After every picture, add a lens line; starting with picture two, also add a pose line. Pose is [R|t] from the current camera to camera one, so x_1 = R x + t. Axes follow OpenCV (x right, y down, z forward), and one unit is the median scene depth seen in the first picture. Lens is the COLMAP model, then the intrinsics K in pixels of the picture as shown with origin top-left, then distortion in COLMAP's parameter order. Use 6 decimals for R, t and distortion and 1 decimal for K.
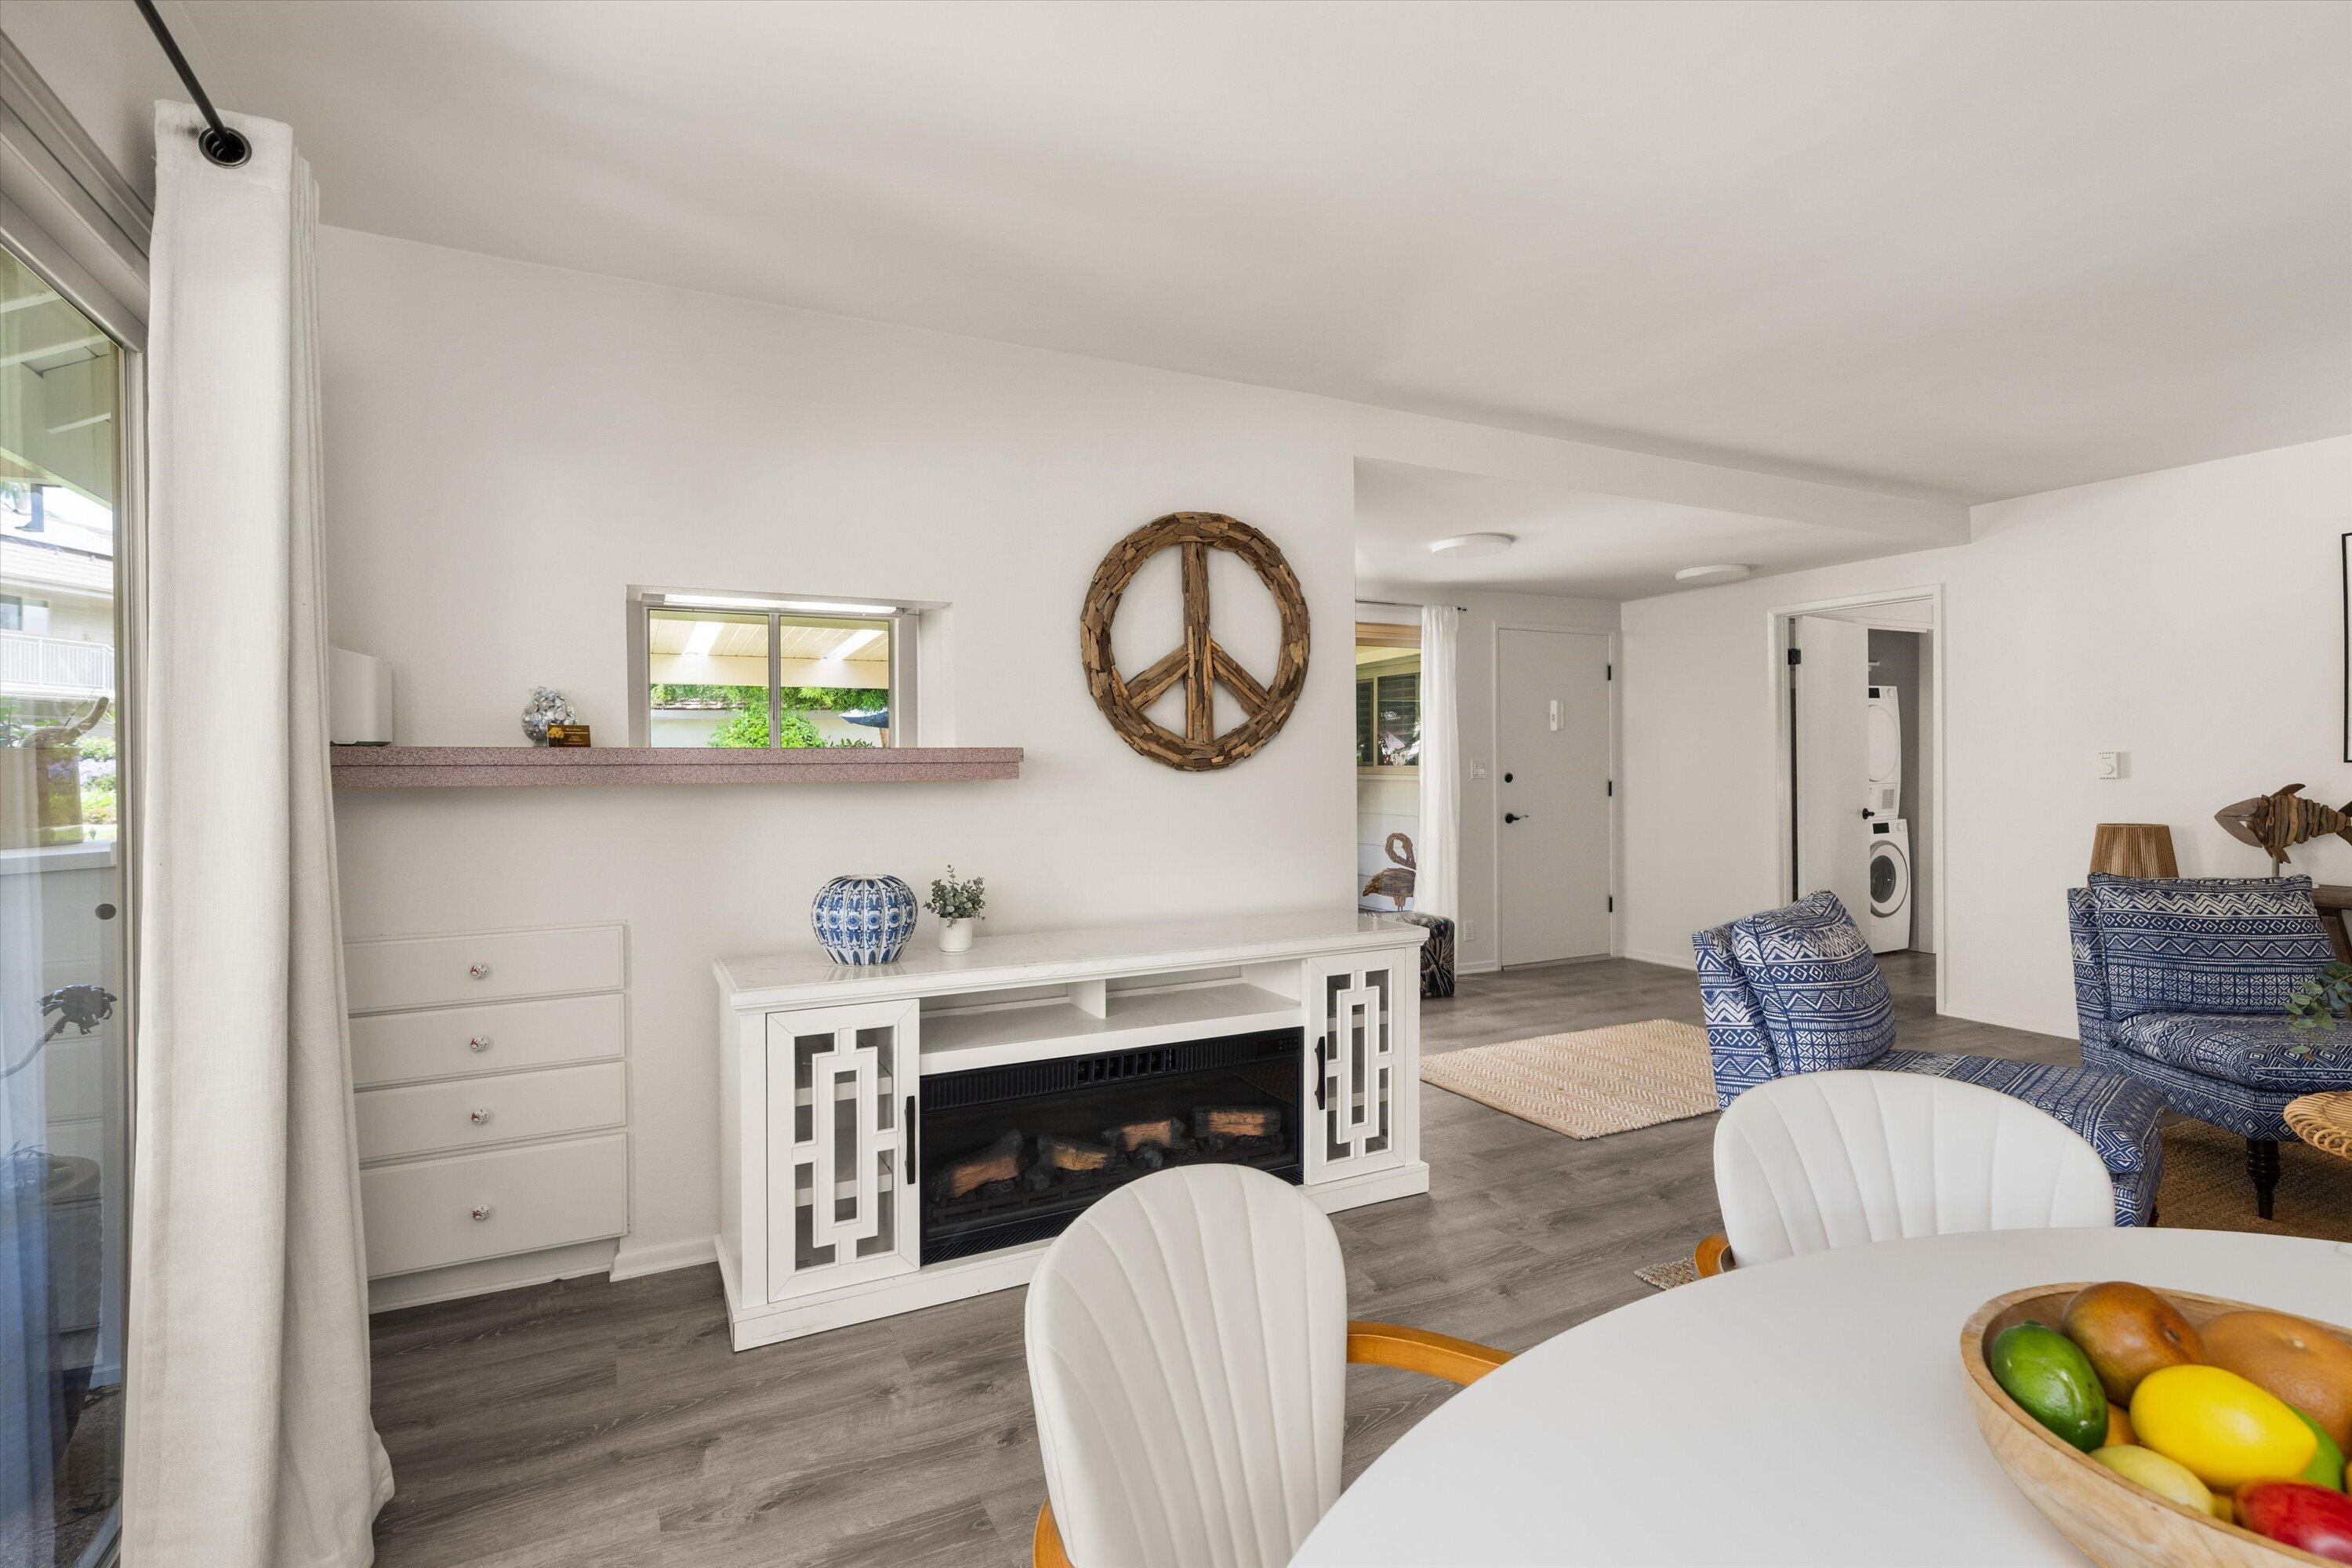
lens RADIAL K [[1100.5, 0, 1174.2], [0, 1100.5, 770.9], [0, 0, 1]] dist [-0.000638, -0.000032]
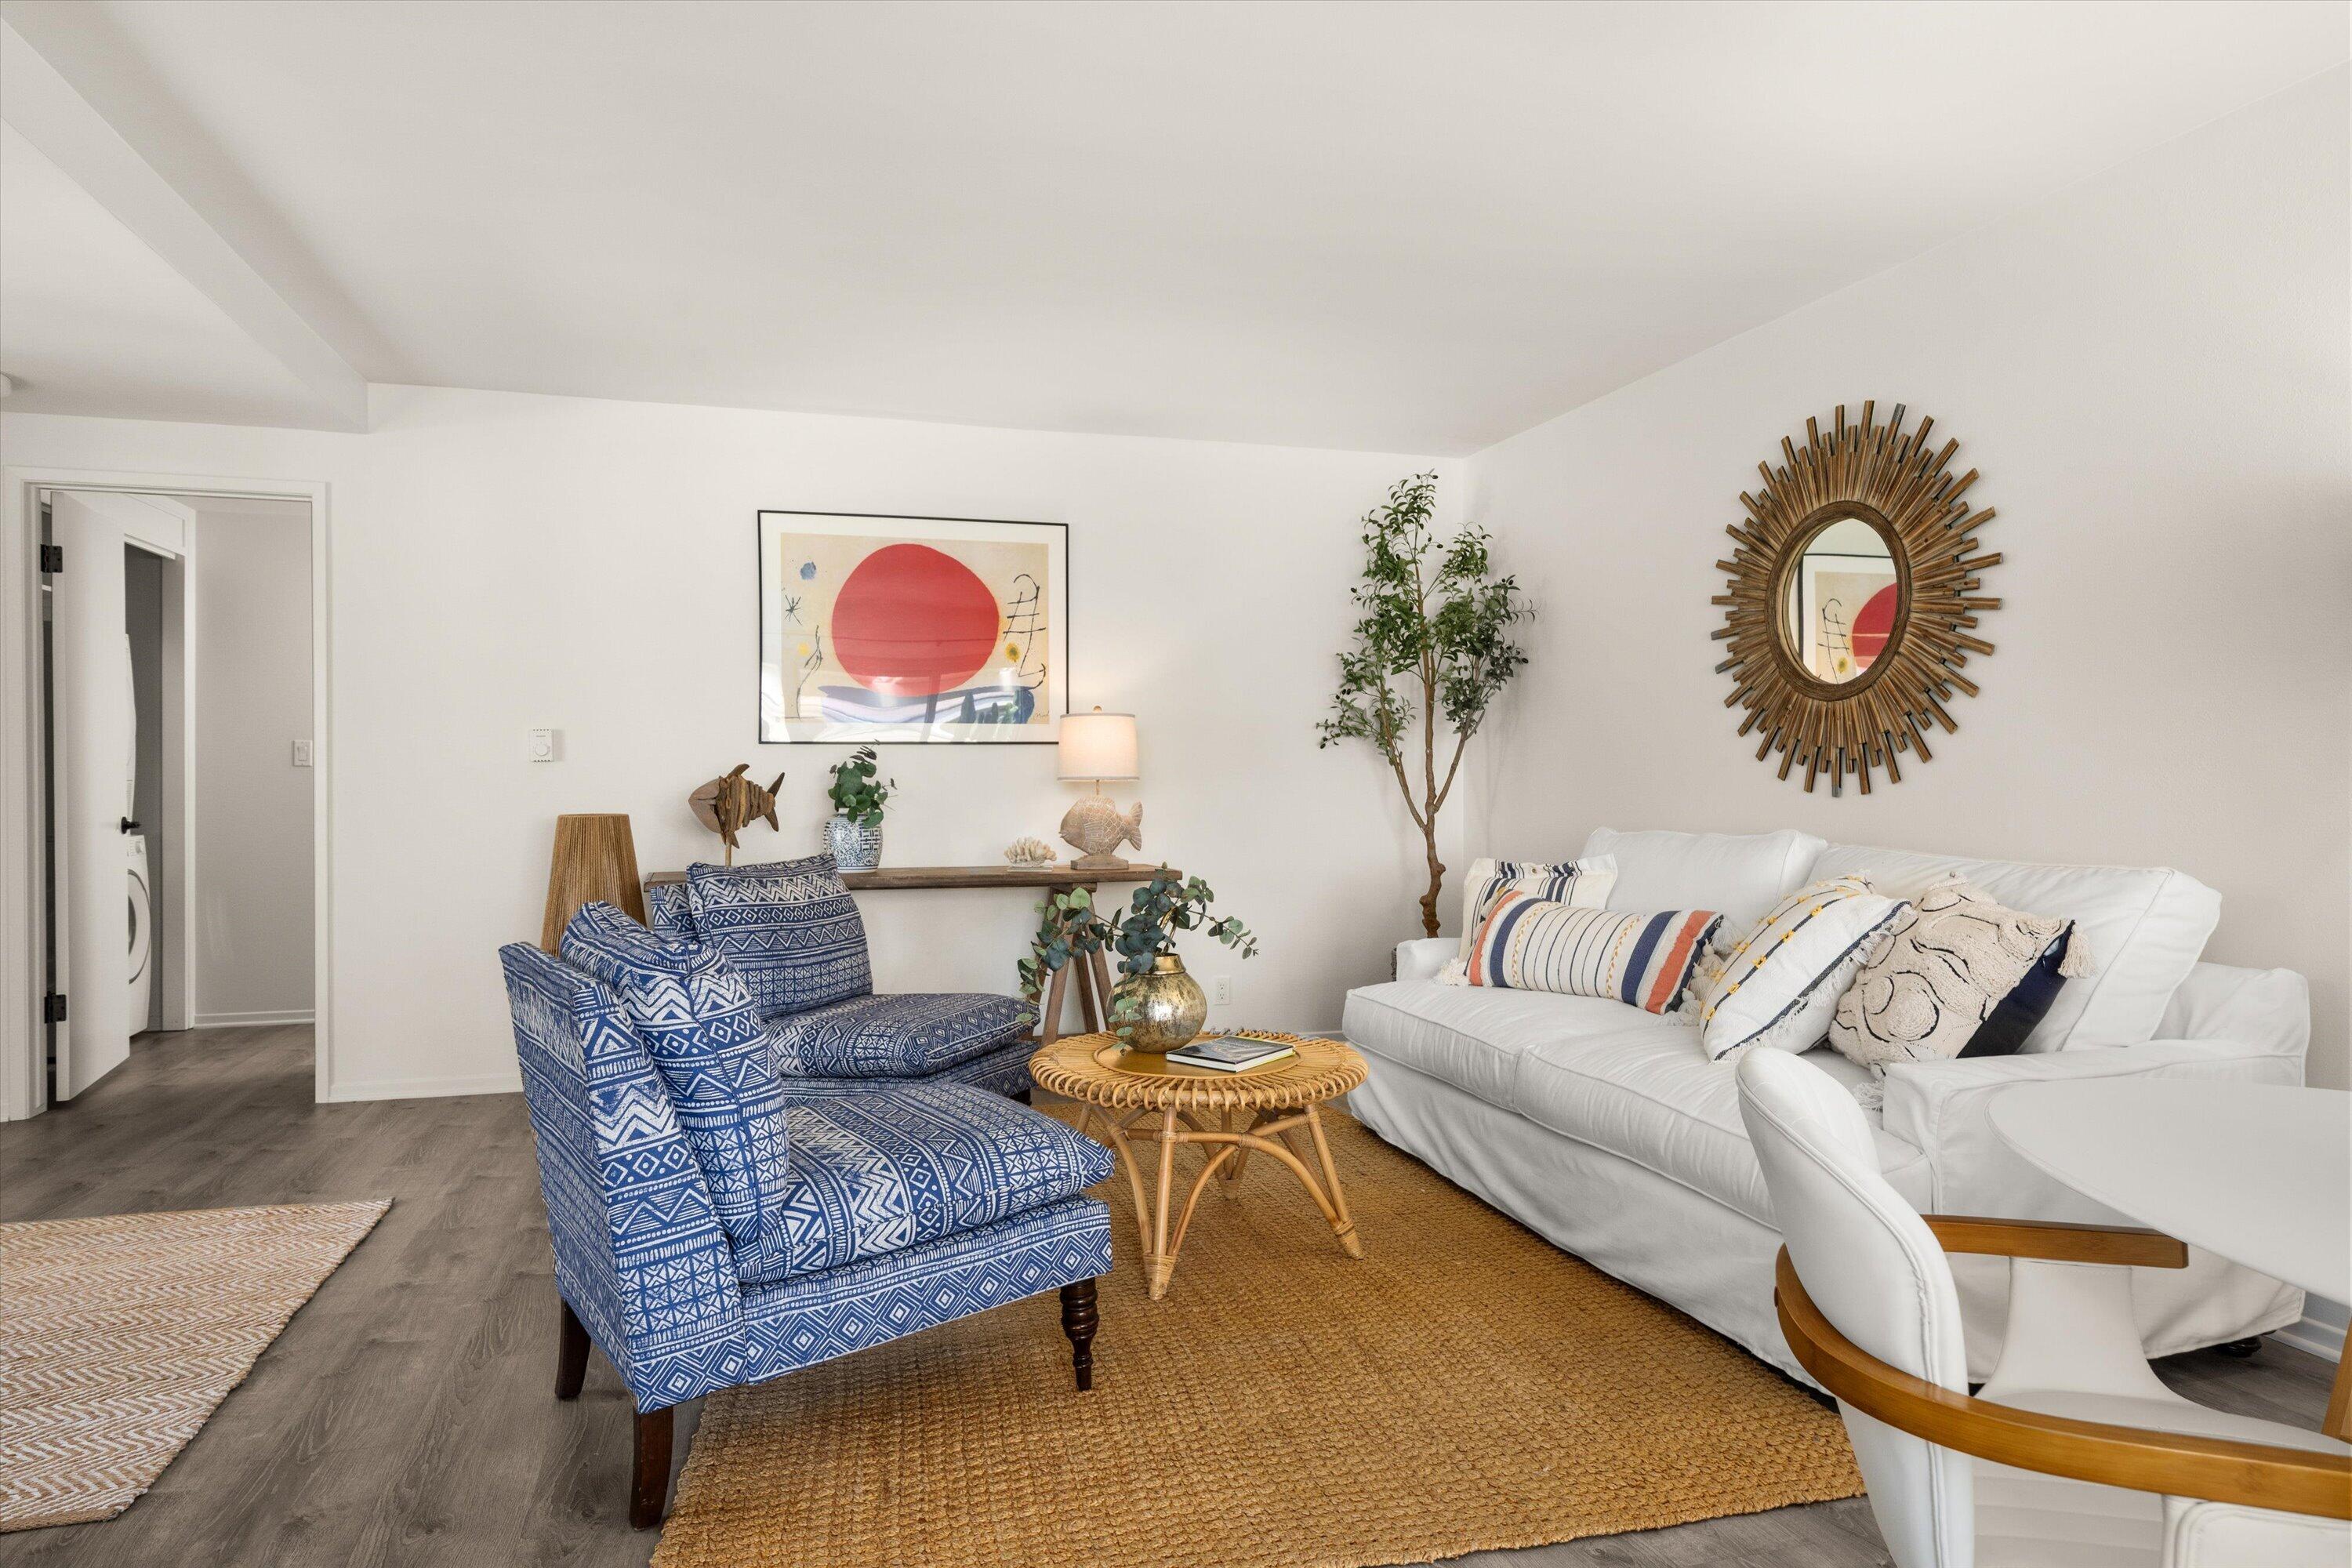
lens RADIAL K [[1416.6, 0, 1171.6], [0, 1416.6, 787.5], [0, 0, 1]] dist [0.010436, 0.002857]
pose [[0.201428, -0.000390, 0.979503, -0.121407], [0.005265, 0.999986, -0.000684, 0.042074], [-0.979489, 0.005295, 0.201427, 0.478626]]
